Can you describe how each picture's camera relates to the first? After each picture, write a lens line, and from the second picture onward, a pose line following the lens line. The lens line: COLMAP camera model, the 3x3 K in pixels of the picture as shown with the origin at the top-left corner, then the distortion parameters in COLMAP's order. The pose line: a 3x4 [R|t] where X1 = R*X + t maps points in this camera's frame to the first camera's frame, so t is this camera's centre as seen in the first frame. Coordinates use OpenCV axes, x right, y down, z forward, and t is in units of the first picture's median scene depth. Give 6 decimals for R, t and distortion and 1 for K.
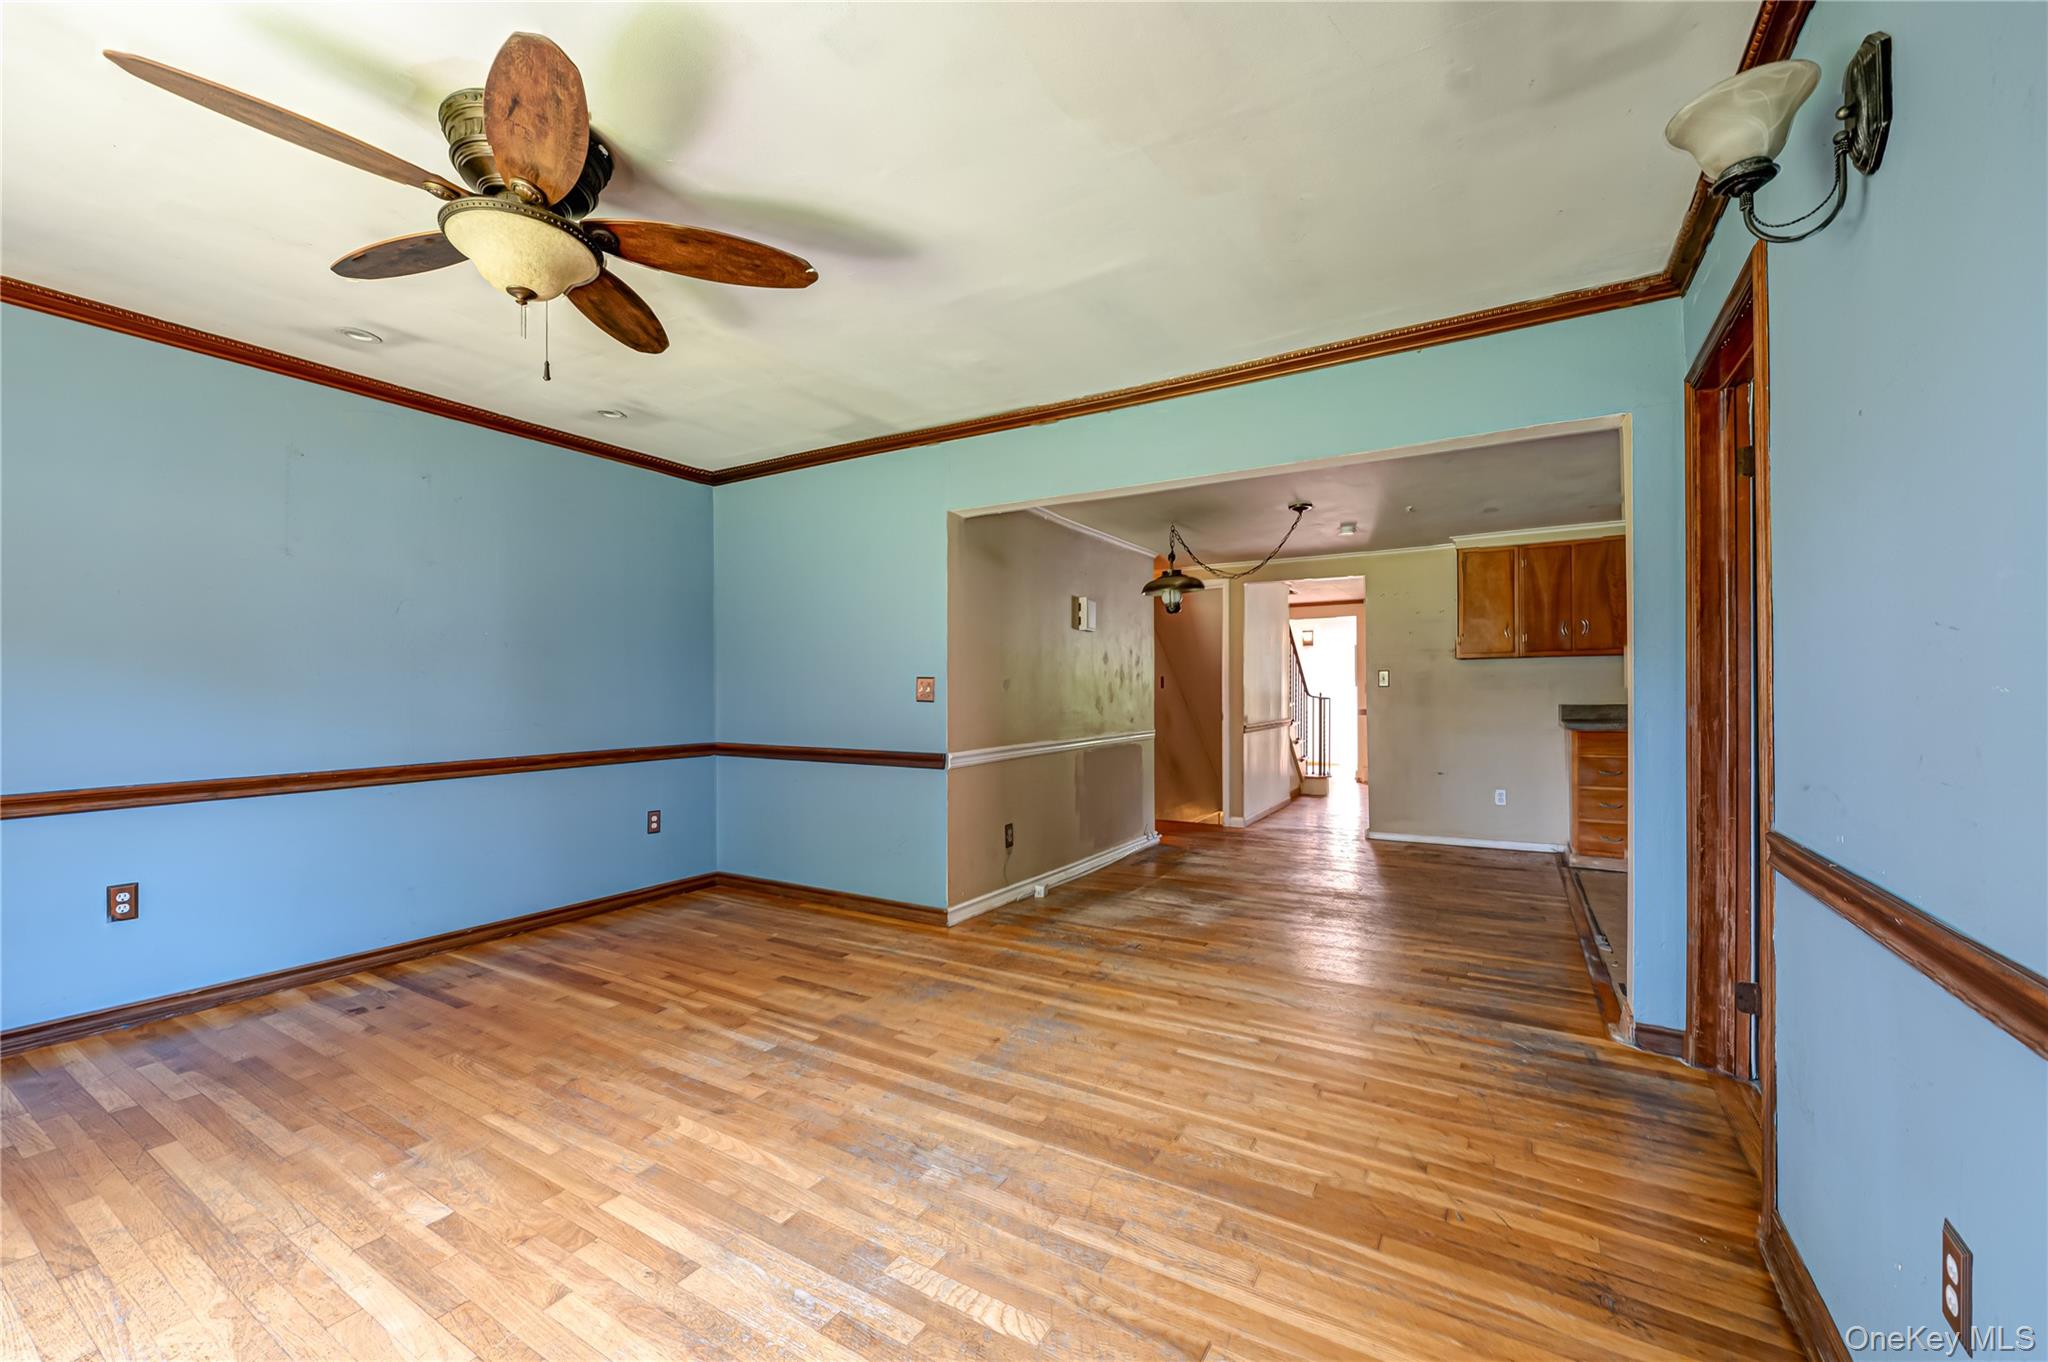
lens RADIAL K [[813.2, 0, 1015.5], [0, 813.2, 694.6], [0, 0, 1]] dist [-0.005543, -0.000318]
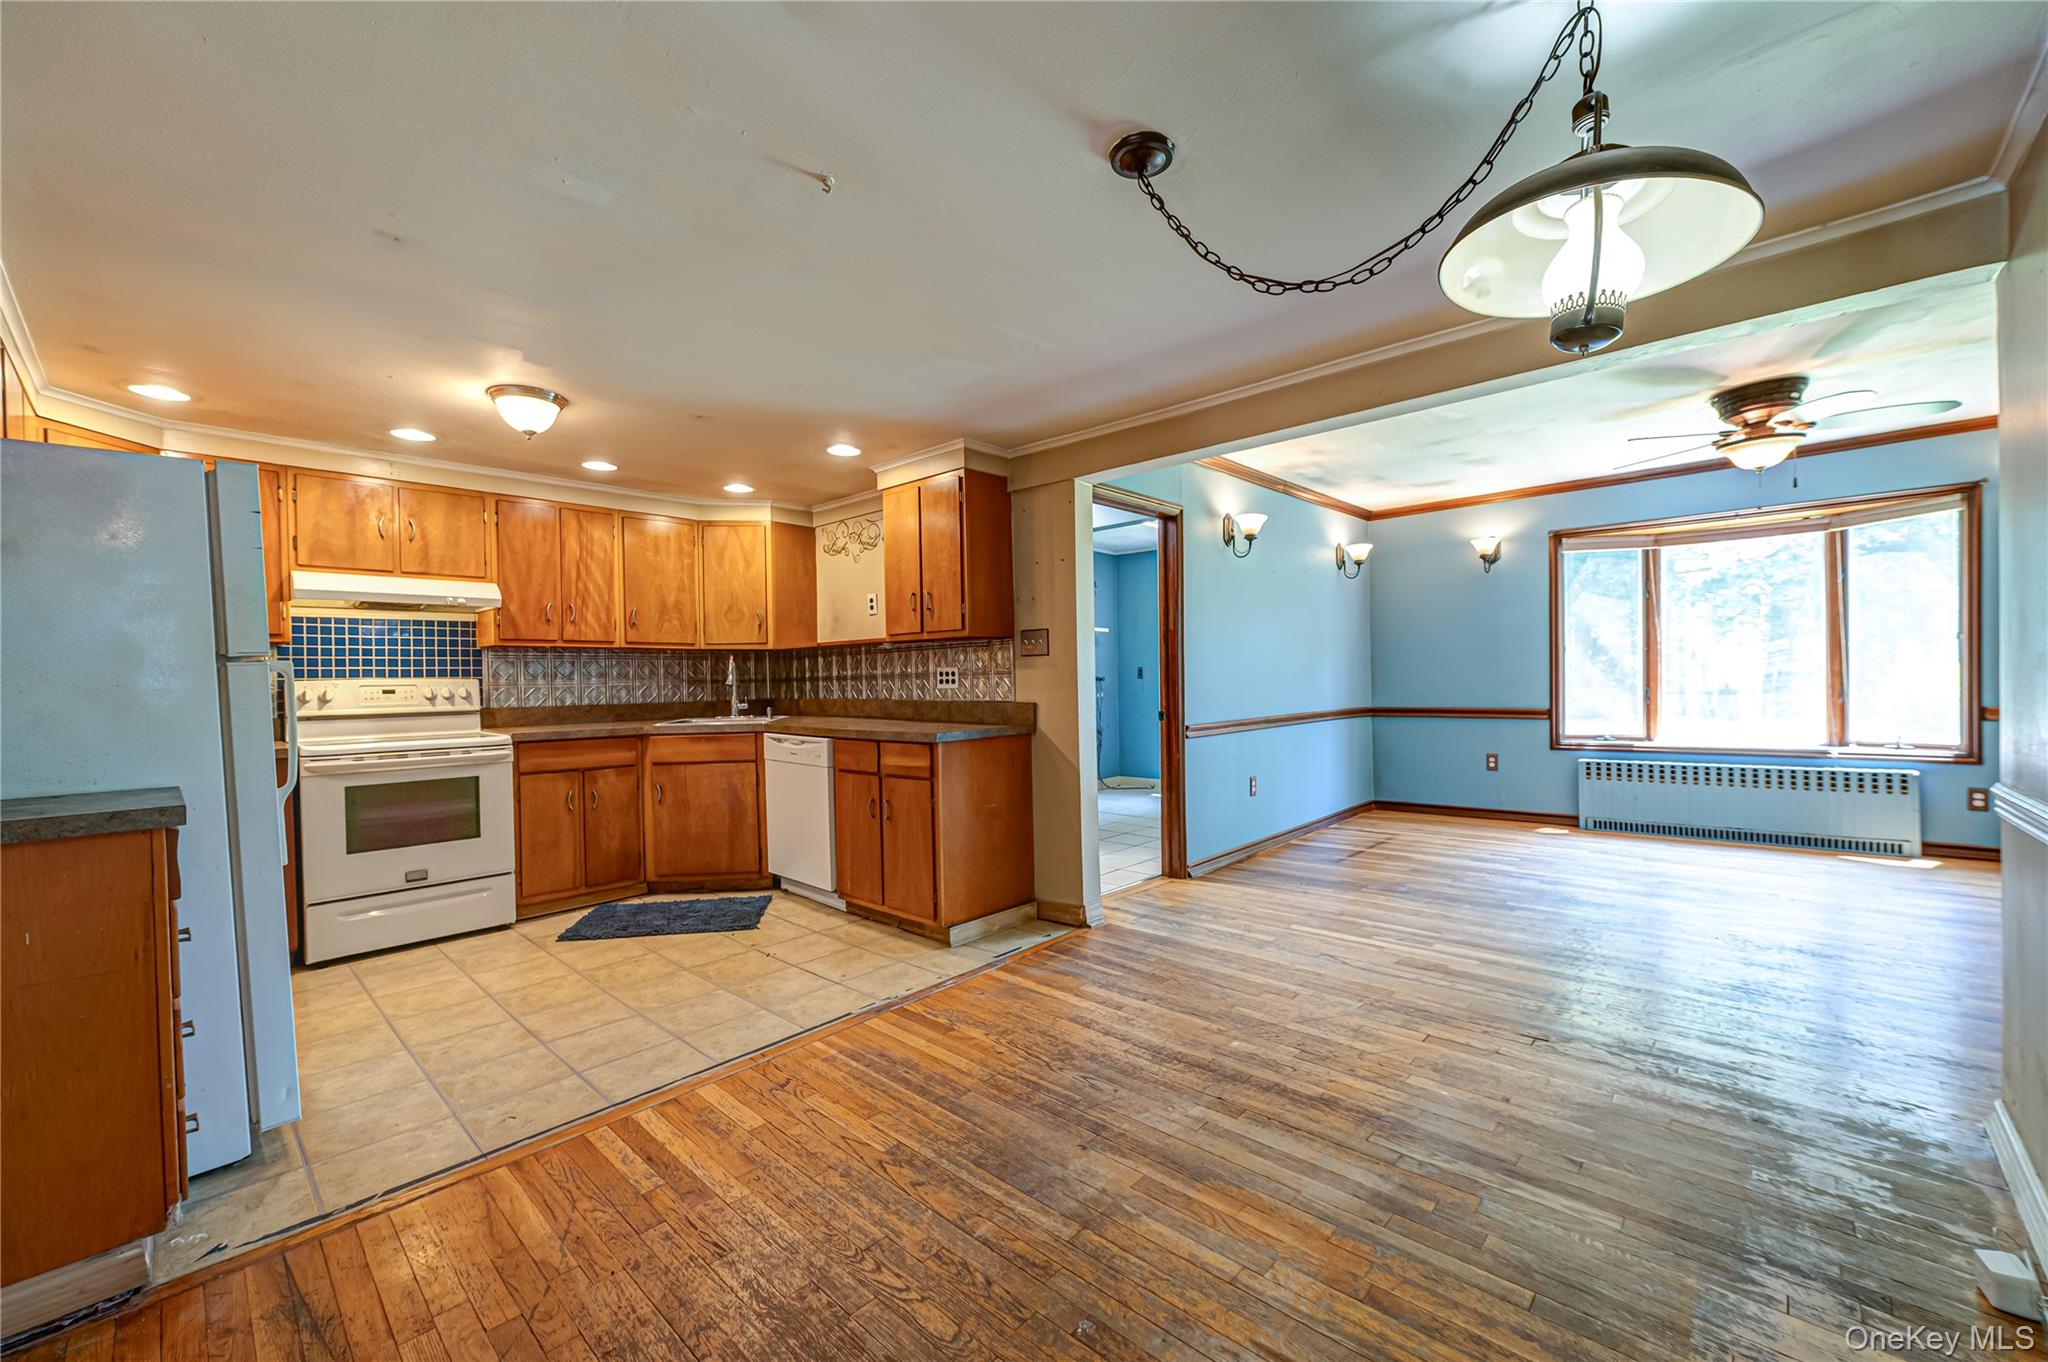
lens RADIAL K [[813.2, 0, 1017.0], [0, 813.2, 688.6], [0, 0, 1]] dist [-0.005543, -0.000318]
pose [[-0.979097, 0.022678, 0.202123, 0.526092], [0.026816, 0.999483, 0.017759, -0.012423], [-0.201616, 0.022808, -0.979199, 2.139311]]
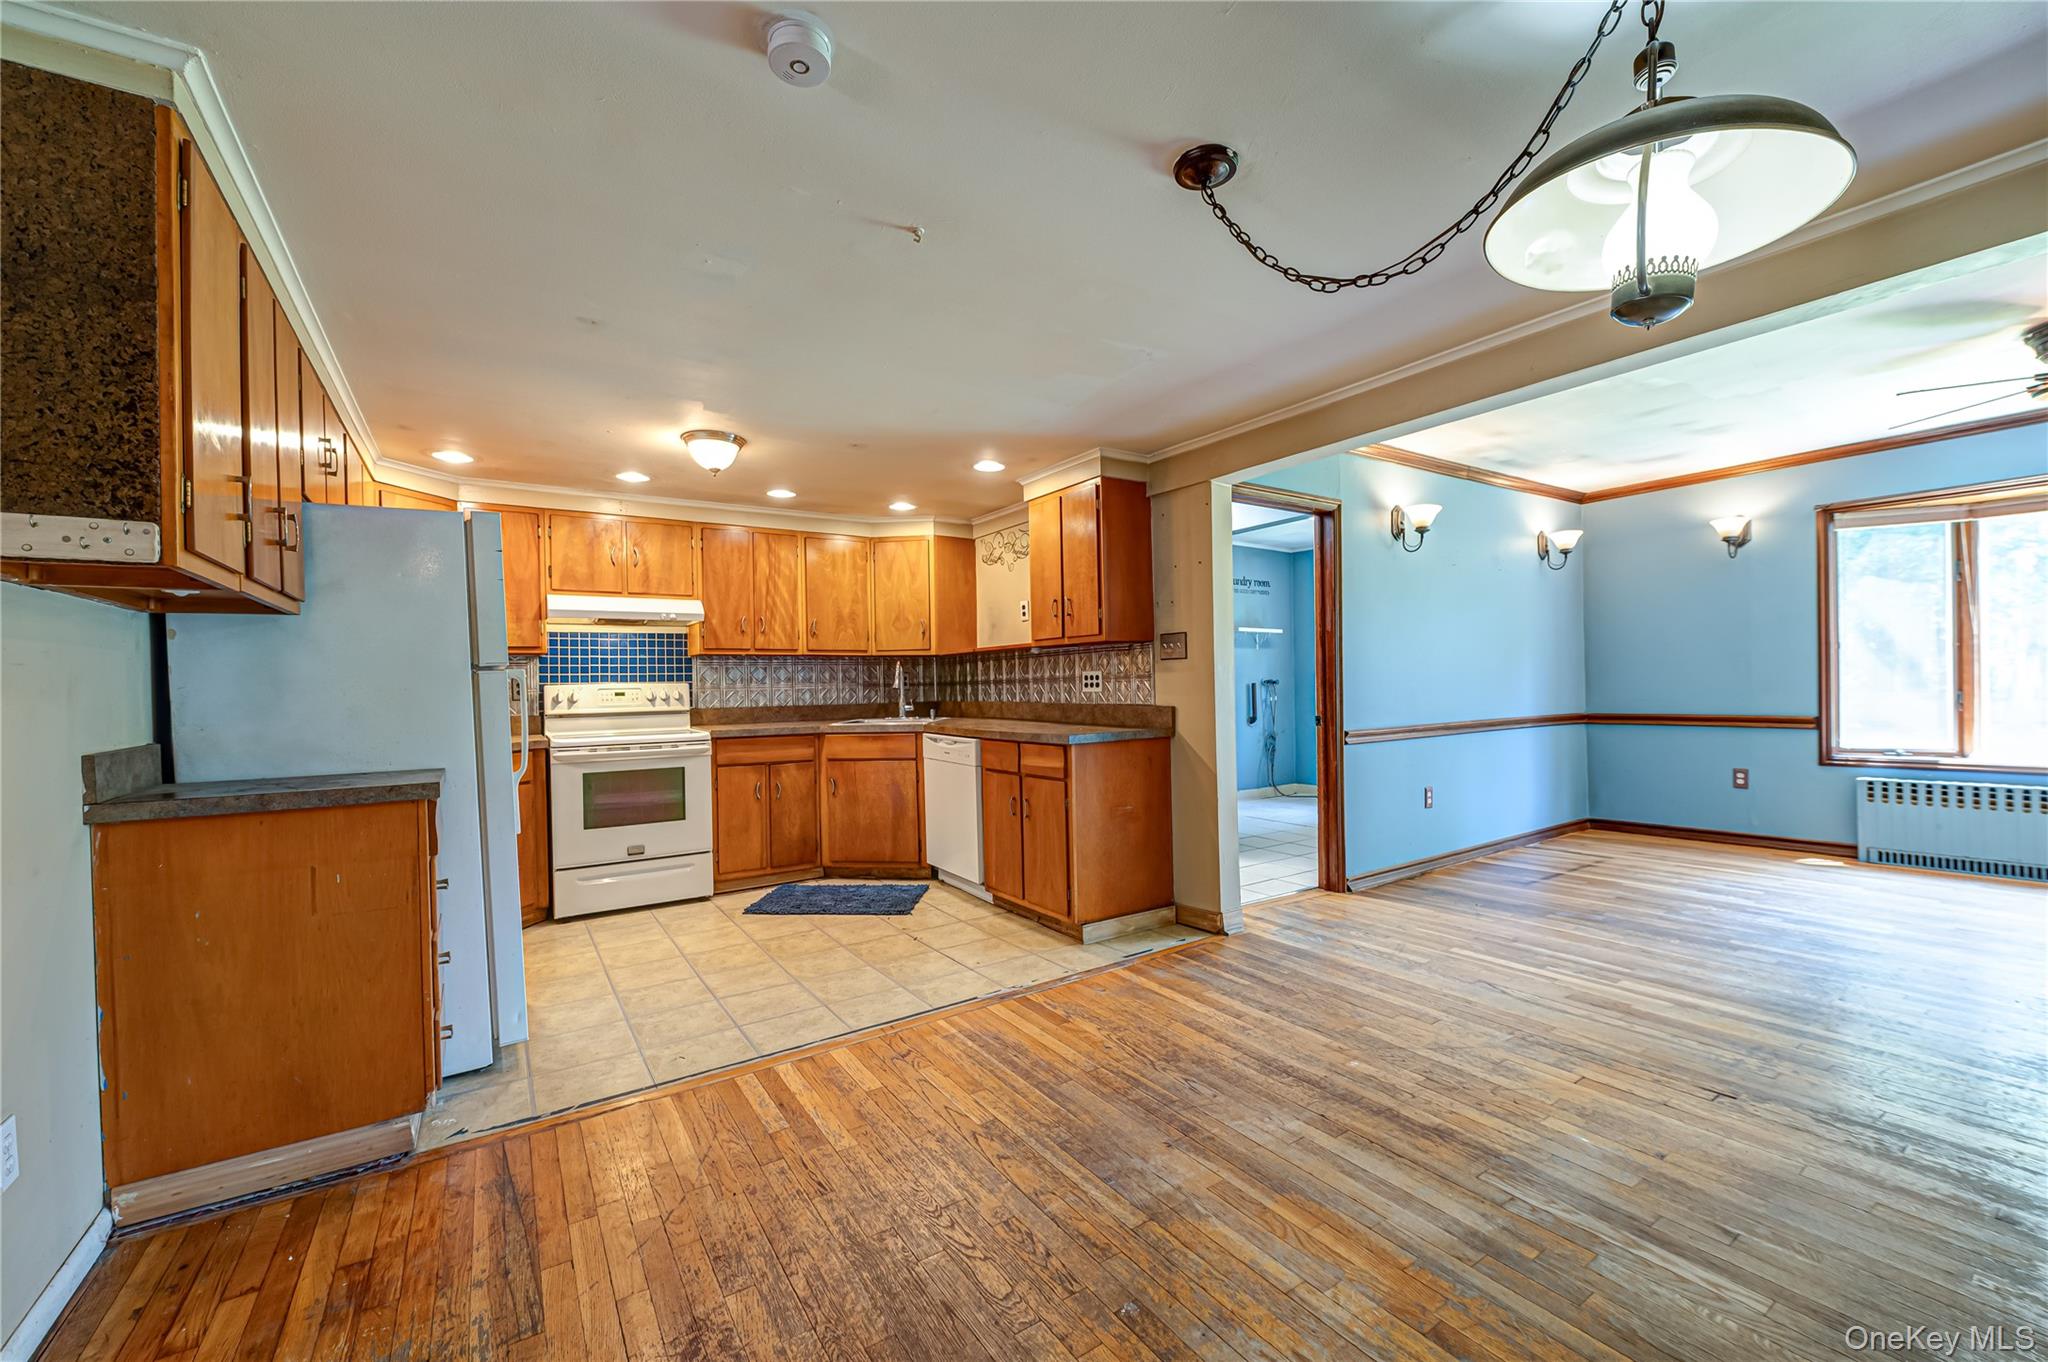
lens RADIAL K [[813.2, 0, 1017.1], [0, 813.2, 688.3], [0, 0, 1]] dist [-0.005543, -0.000318]
pose [[-0.903977, 0.023385, 0.426941, 0.432286], [0.029216, 0.999548, 0.007110, -0.011230], [-0.426581, 0.018901, -0.904252, 2.142160]]
